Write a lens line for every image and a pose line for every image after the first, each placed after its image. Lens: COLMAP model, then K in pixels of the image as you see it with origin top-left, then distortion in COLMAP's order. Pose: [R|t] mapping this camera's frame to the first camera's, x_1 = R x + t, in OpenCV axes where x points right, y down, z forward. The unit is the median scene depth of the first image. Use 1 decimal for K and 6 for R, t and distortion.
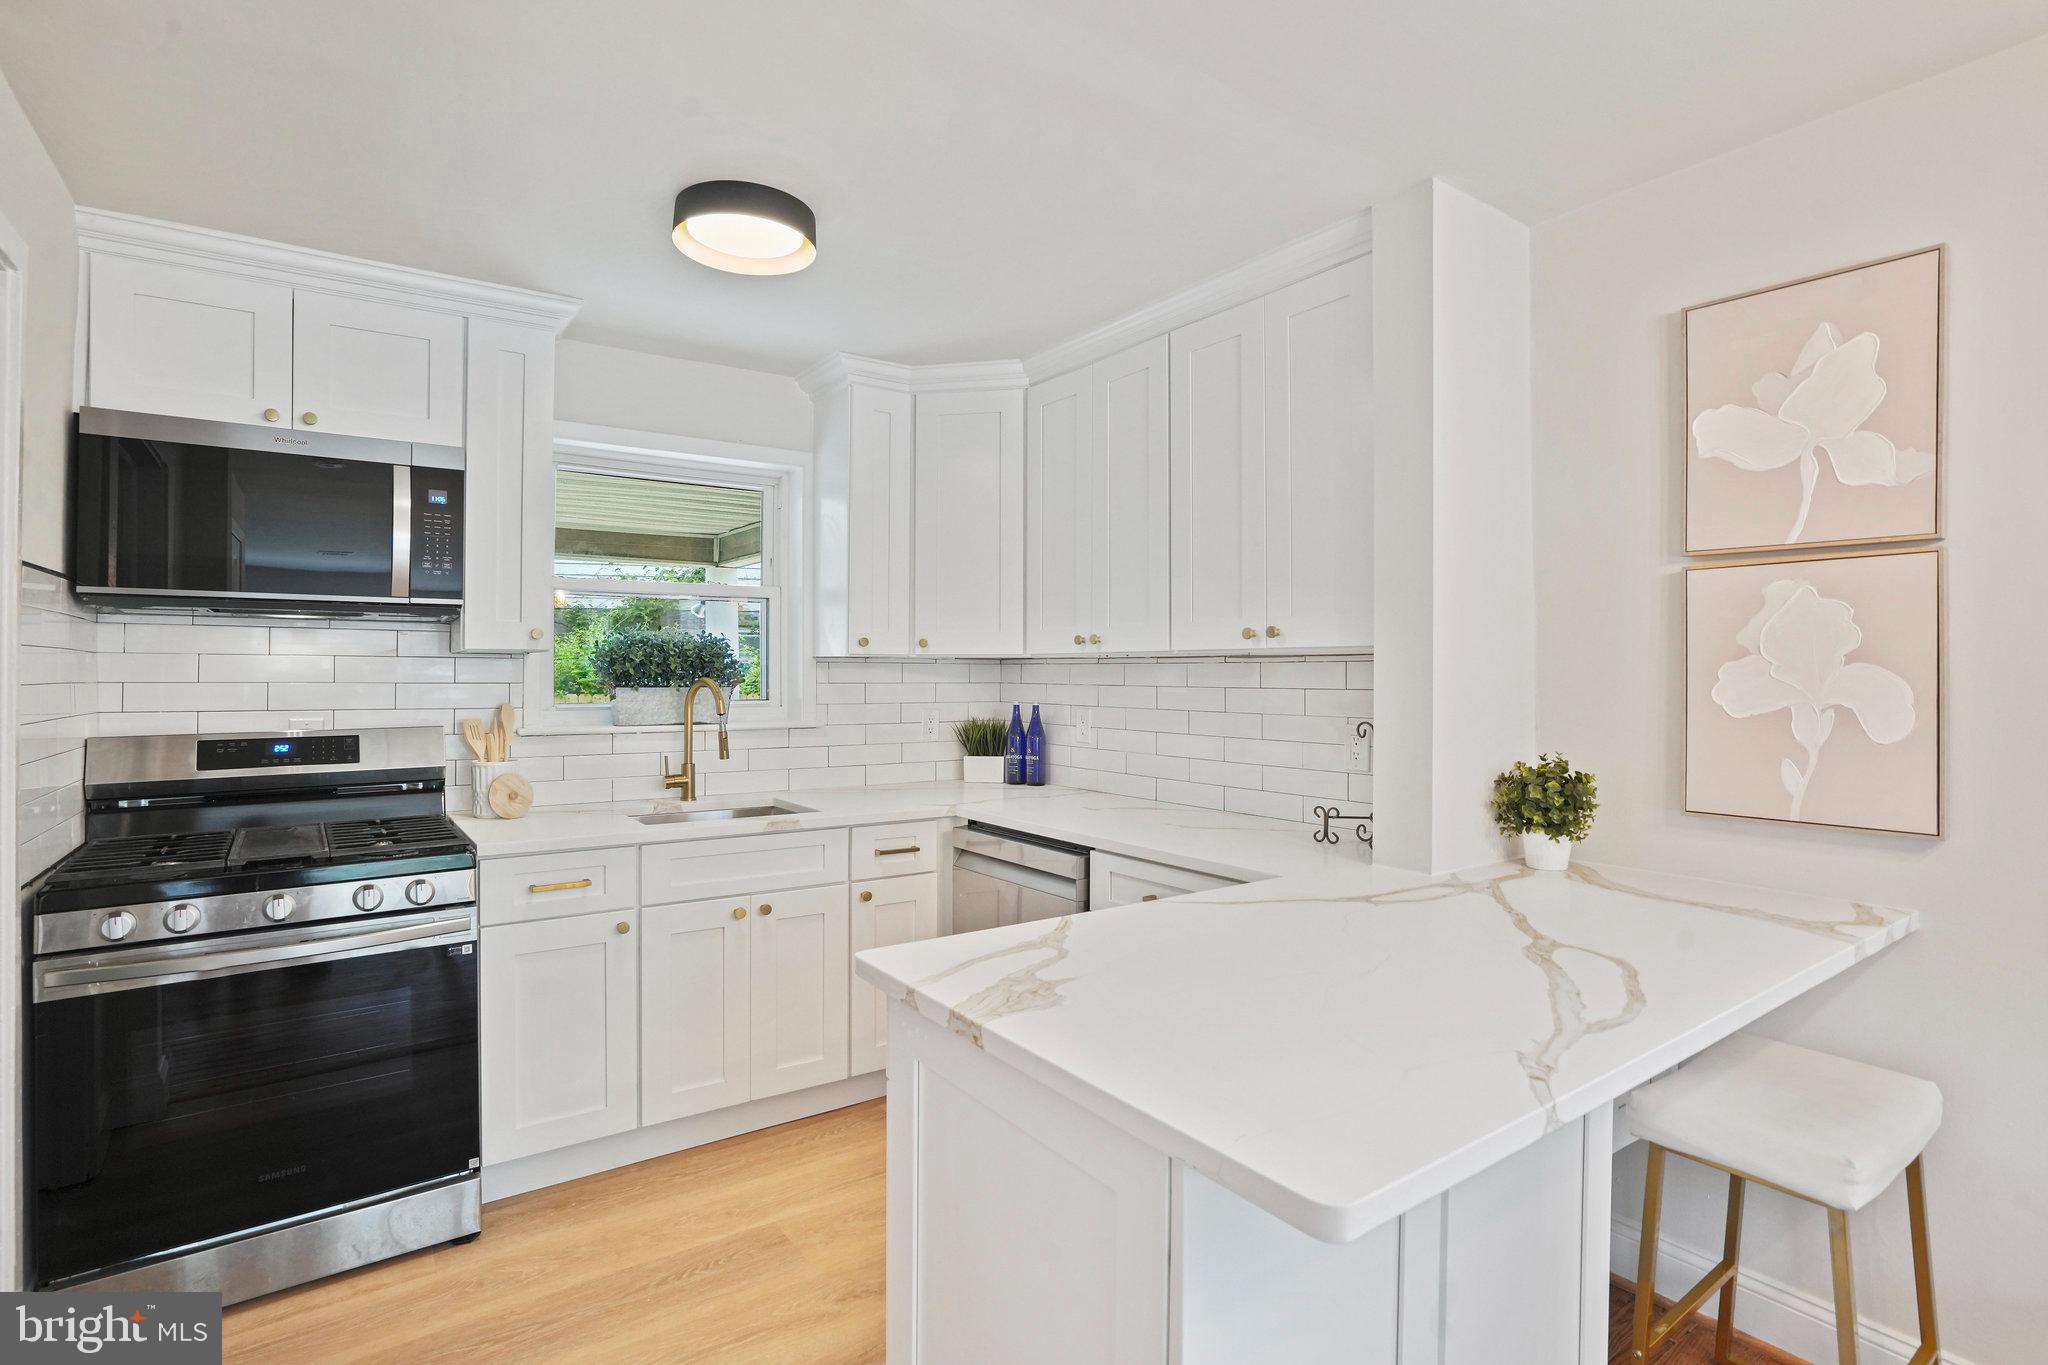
lens RADIAL K [[987.3, 0, 1010.6], [0, 987.3, 663.6], [0, 0, 1]] dist [-0.061117, 0.029155]
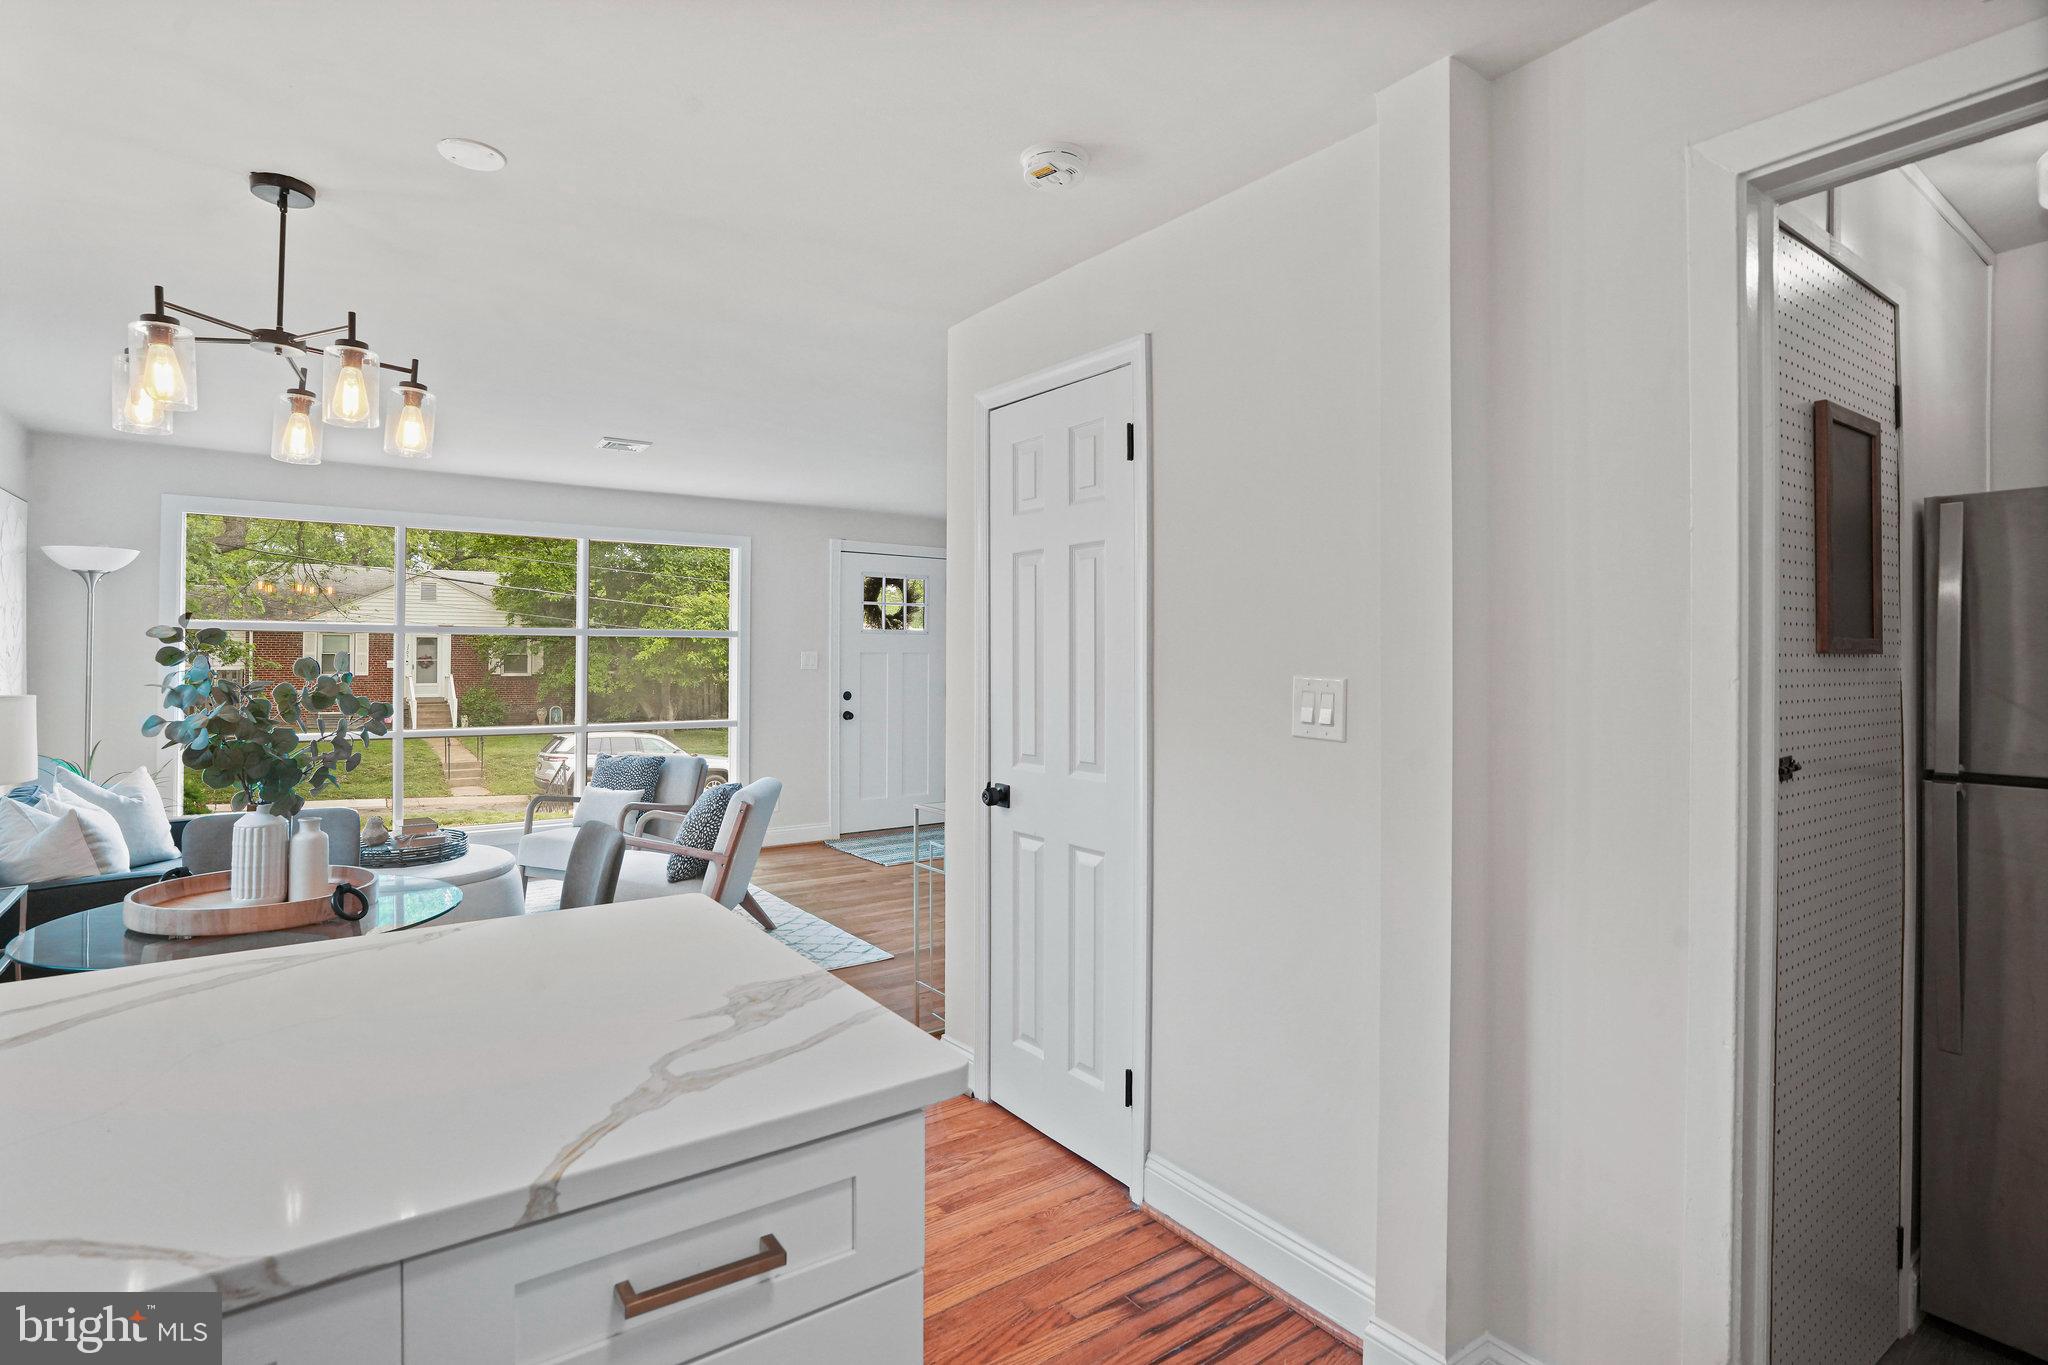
lens RADIAL K [[993.9, 0, 1003.8], [0, 993.9, 652.0], [0, 0, 1]] dist [-0.066883, 0.028503]
pose [[-0.999858, -0.008329, -0.014633, -0.092819], [-0.008137, 0.999880, -0.013166, 0.009593], [0.014741, -0.013045, -0.999806, 0.920591]]
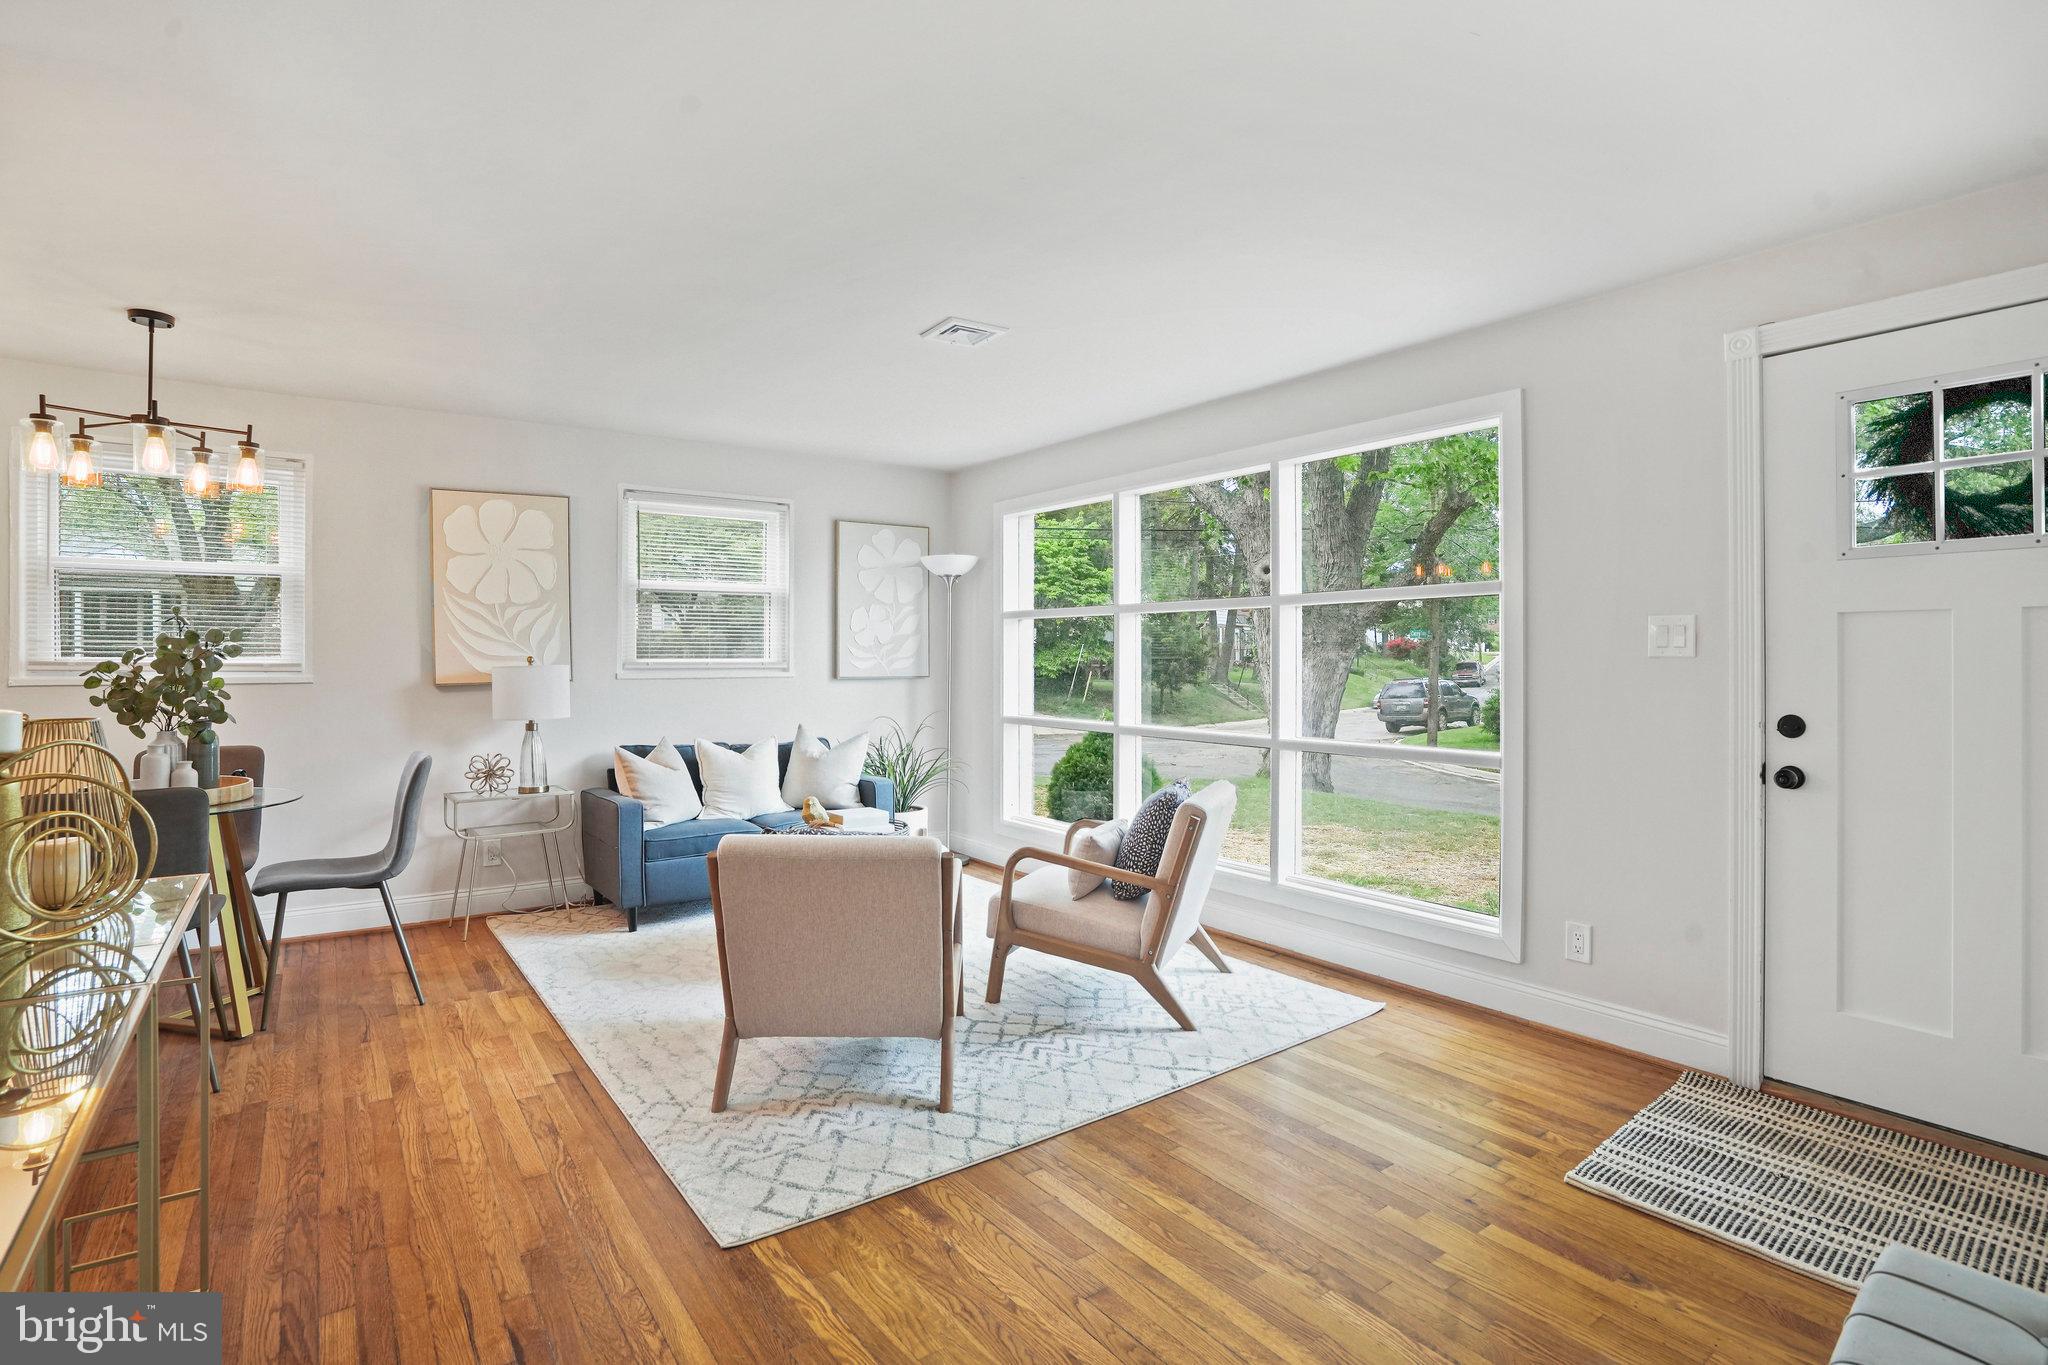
lens RADIAL K [[1003.9, 0, 1008.1], [0, 1003.9, 658.9], [0, 0, 1]] dist [-0.031690, 0.000561]
pose [[-0.003539, -0.006014, 0.999976, -0.706480], [-0.006477, 0.999961, 0.005991, 0.025784], [-0.999973, -0.006456, -0.003577, -0.917262]]
